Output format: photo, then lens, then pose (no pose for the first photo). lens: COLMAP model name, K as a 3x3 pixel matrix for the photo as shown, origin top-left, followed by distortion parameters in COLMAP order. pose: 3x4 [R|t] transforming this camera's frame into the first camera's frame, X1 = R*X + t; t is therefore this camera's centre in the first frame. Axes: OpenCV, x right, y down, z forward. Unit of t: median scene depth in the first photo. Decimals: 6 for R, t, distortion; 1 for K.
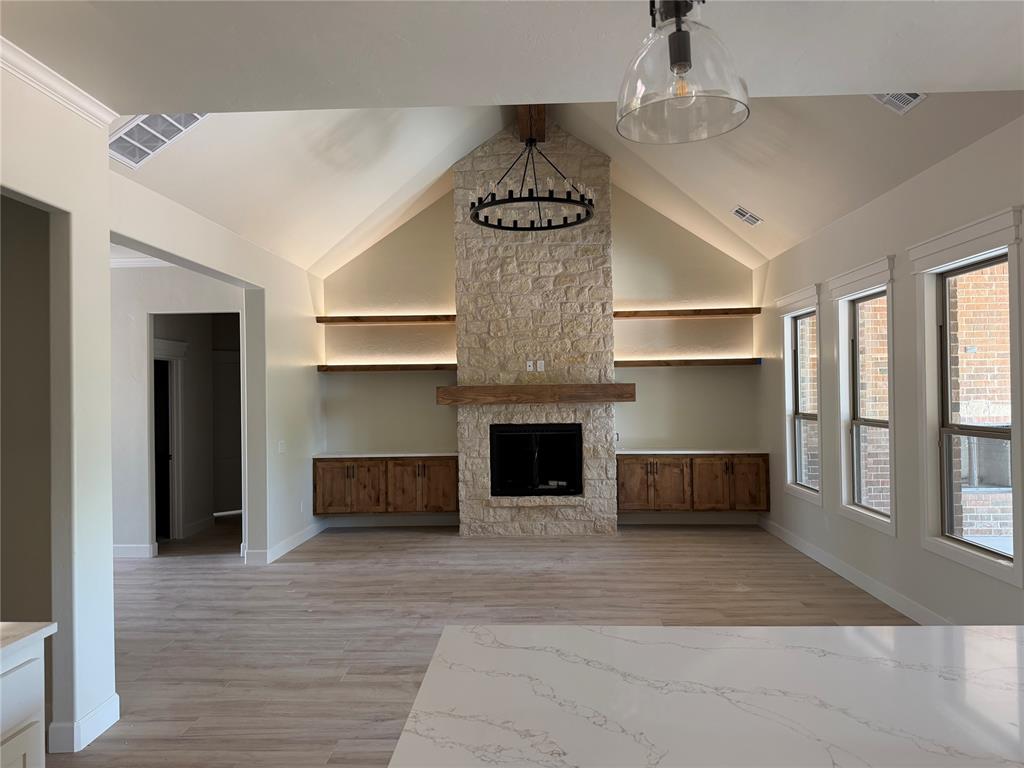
lens RADIAL K [[705.8, 0, 516.9], [0, 705.8, 388.2], [0, 0, 1]] dist [0.123315, -0.171083]
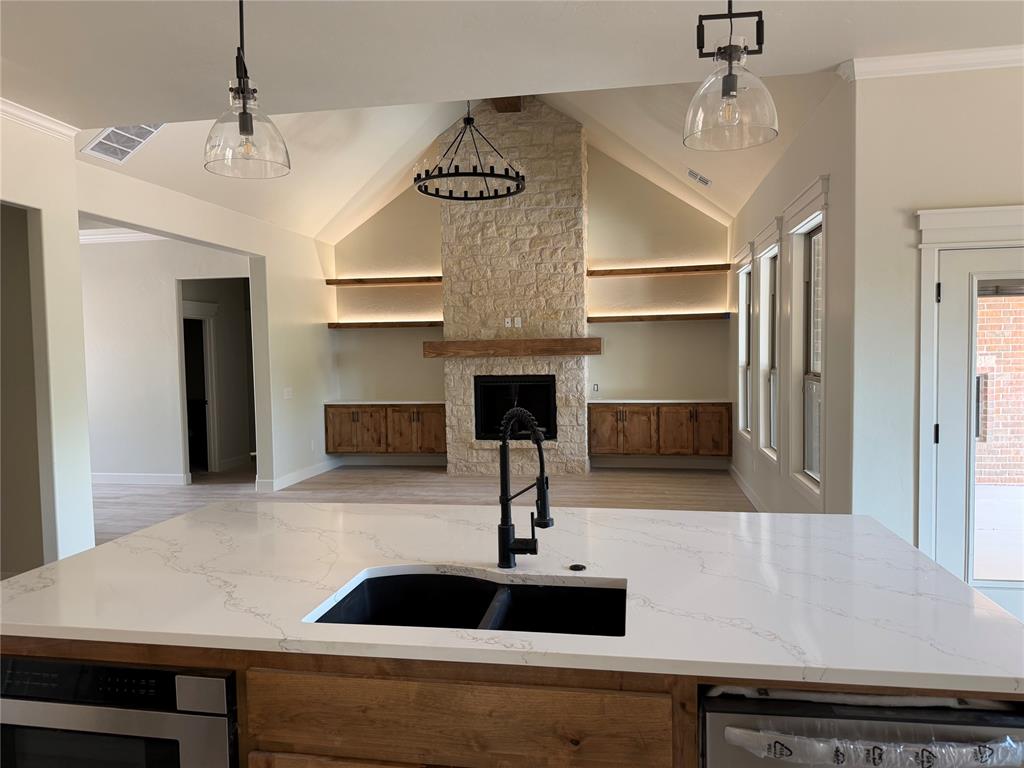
lens RADIAL K [[705.8, 0, 516.9], [0, 705.8, 388.2], [0, 0, 1]] dist [0.123315, -0.171083]
pose [[0.991284, 0.003767, -0.131691, 0.176429], [0.004420, 0.998077, 0.061821, 0.002925], [0.131671, -0.061865, 0.989361, -0.089739]]
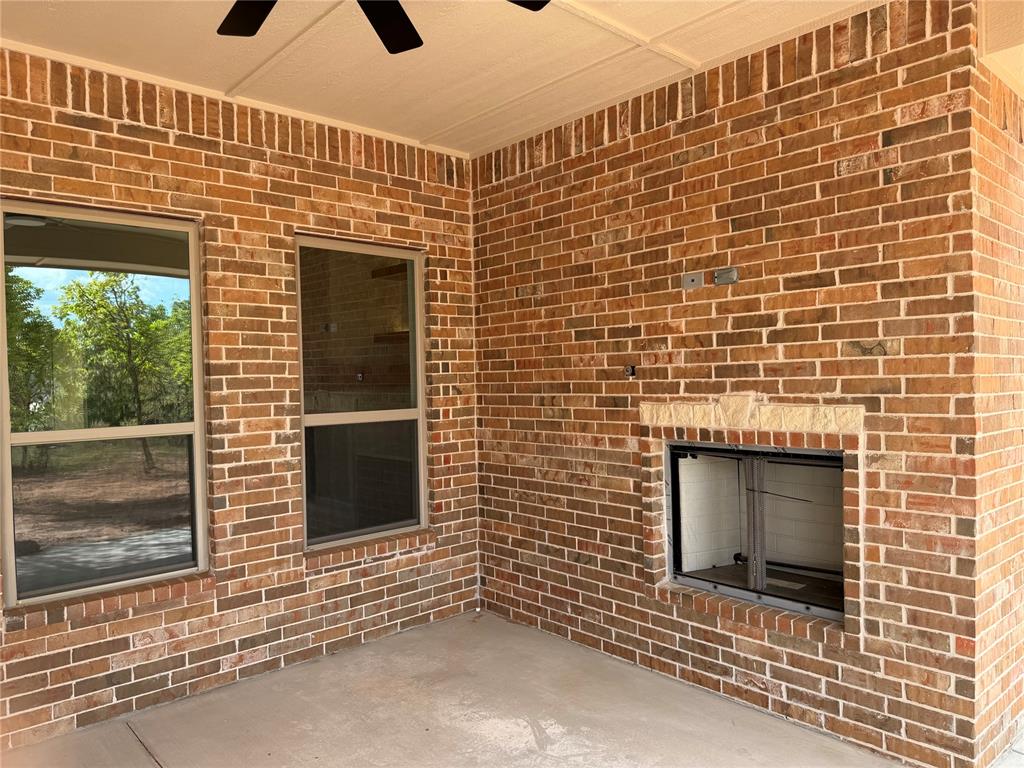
lens RADIAL K [[705.8, 0, 516.9], [0, 705.8, 388.2], [0, 0, 1]] dist [0.123315, -0.171083]
pose [[0.702230, 0.007973, -0.711905, 0.839617], [0.017980, 0.999420, 0.028930, -0.000396], [0.711723, -0.033116, 0.701679, 0.592450]]
